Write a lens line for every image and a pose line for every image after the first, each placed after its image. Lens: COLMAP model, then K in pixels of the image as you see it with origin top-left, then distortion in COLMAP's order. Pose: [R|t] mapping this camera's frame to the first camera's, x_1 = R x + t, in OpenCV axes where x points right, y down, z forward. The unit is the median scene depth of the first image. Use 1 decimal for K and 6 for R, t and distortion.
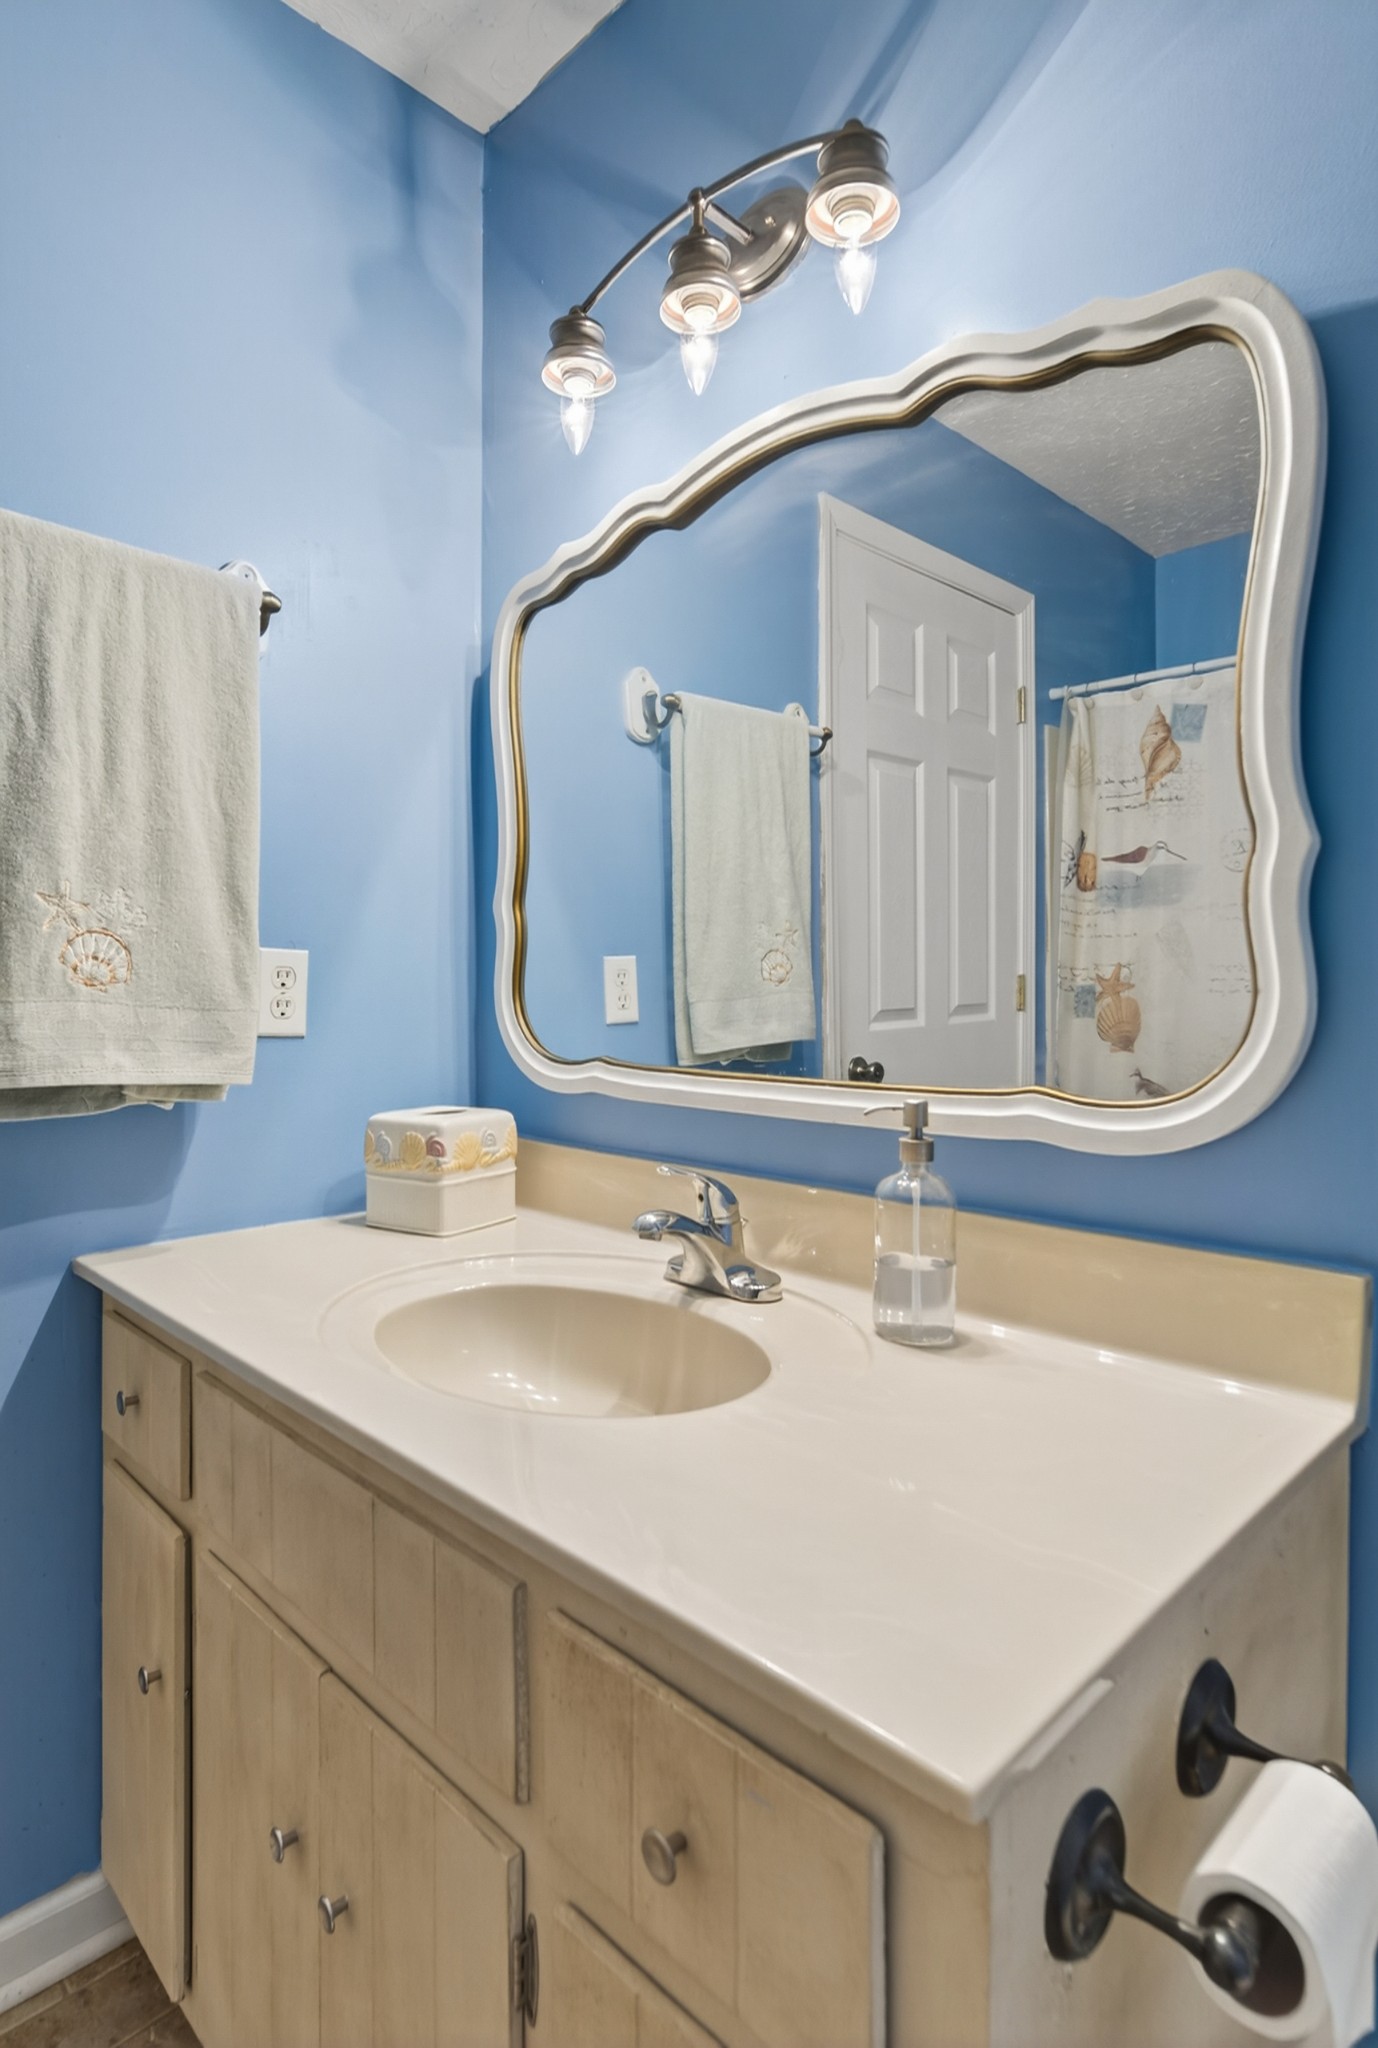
lens RADIAL K [[1091.4, 0, 690.8], [0, 1091.4, 1001.1], [0, 0, 1]] dist [-0.001112, 0.008352]
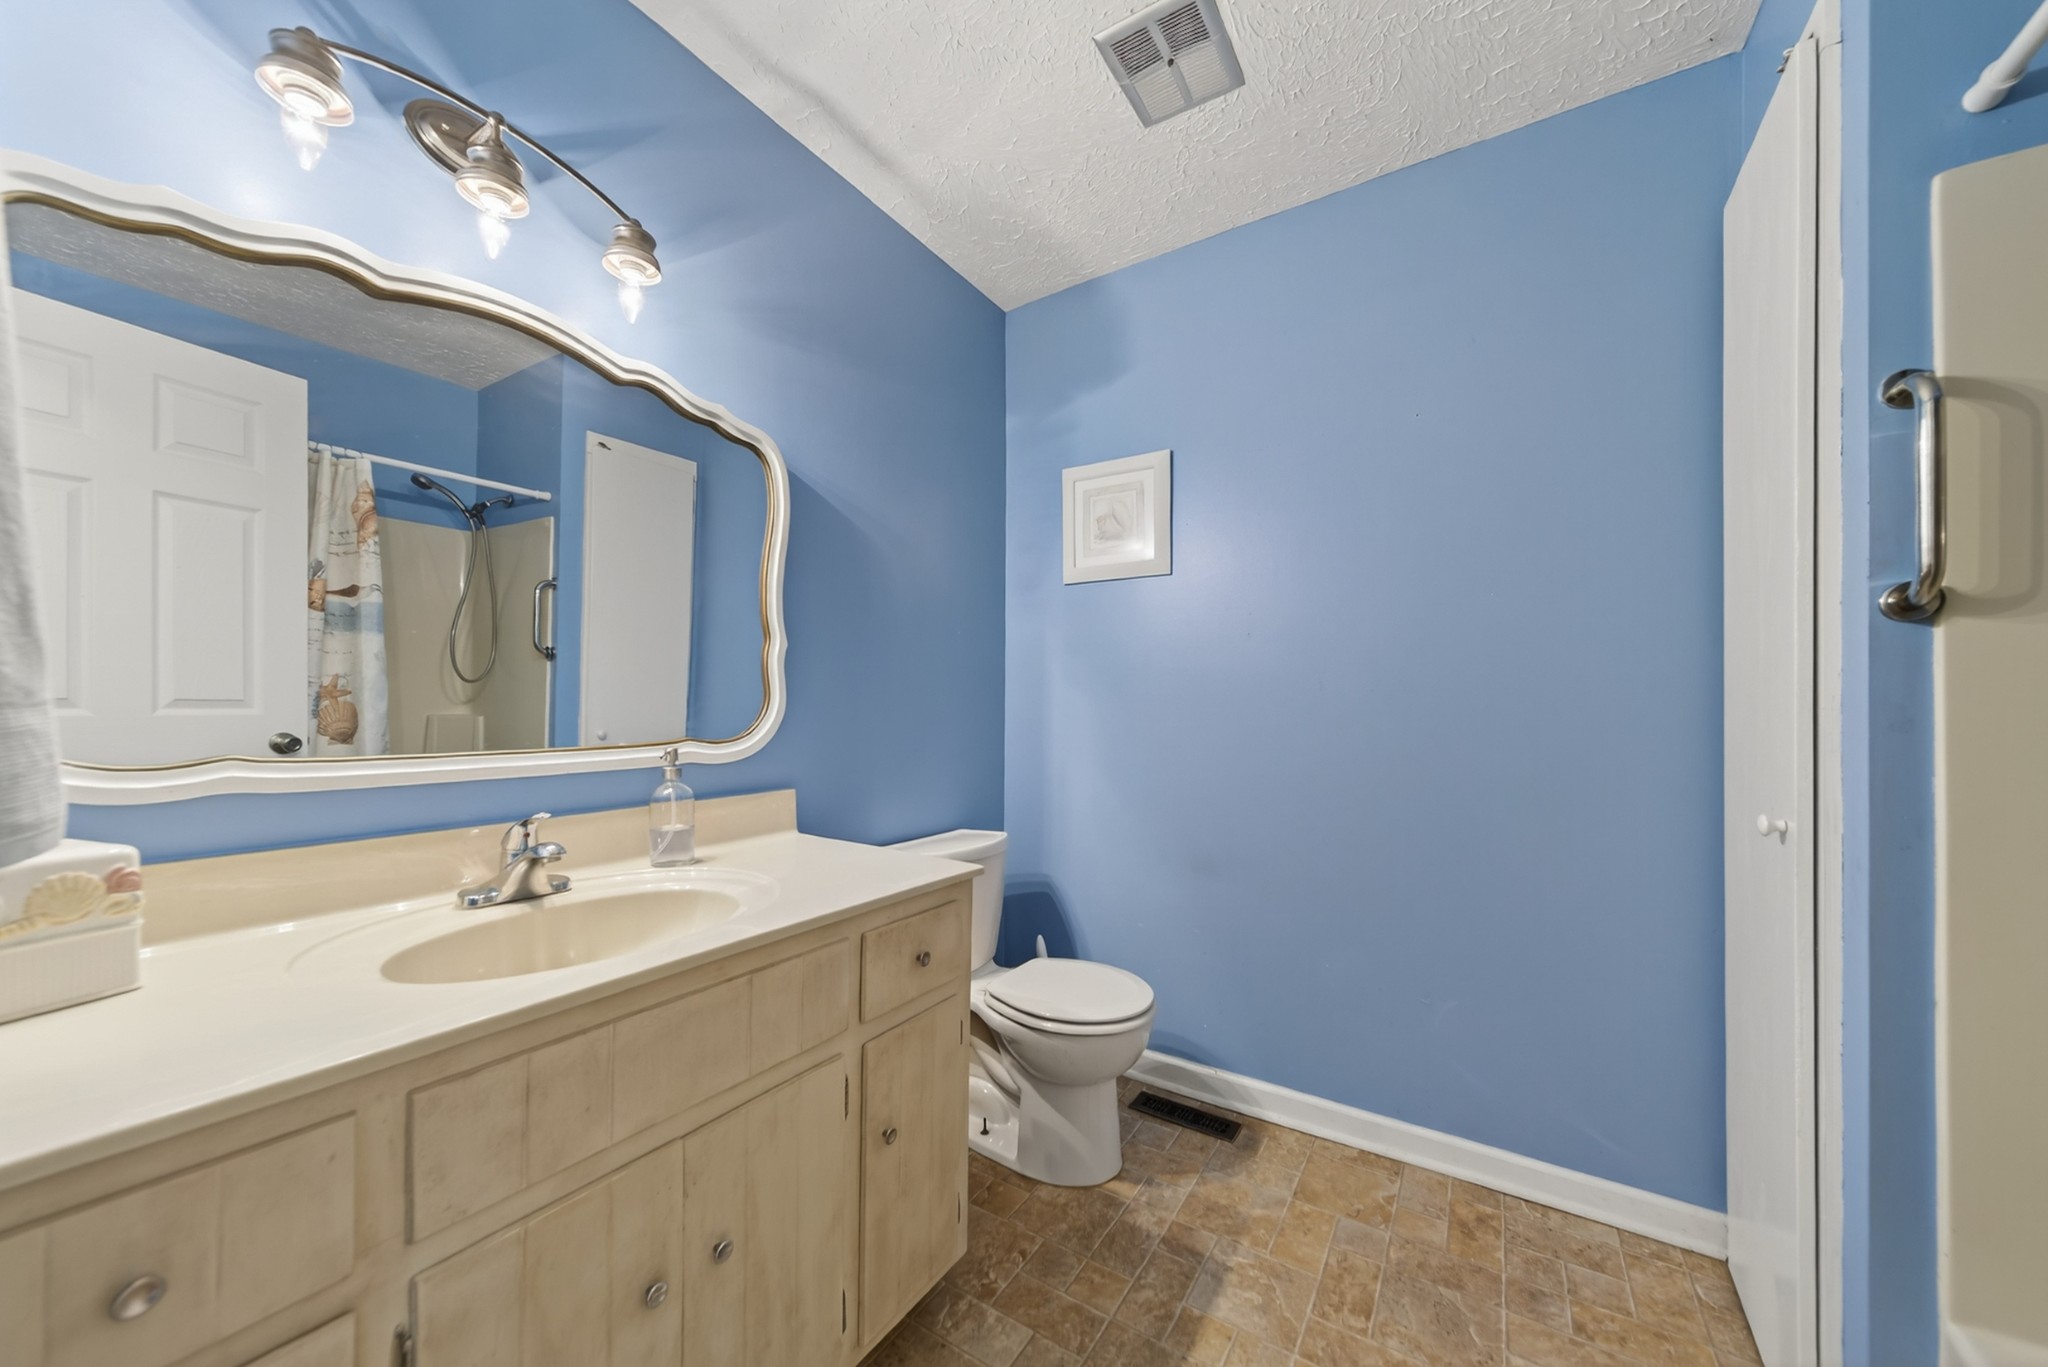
lens RADIAL K [[720.2, 0, 1027.5], [0, 720.2, 686.0], [0, 0, 1]] dist [0.000388, 0.000102]
pose [[-0.218362, 0.015886, 0.975739, -1.208683], [-0.004993, 0.999836, -0.017396, -0.003870], [-0.975855, -0.008671, -0.218247, 0.636594]]
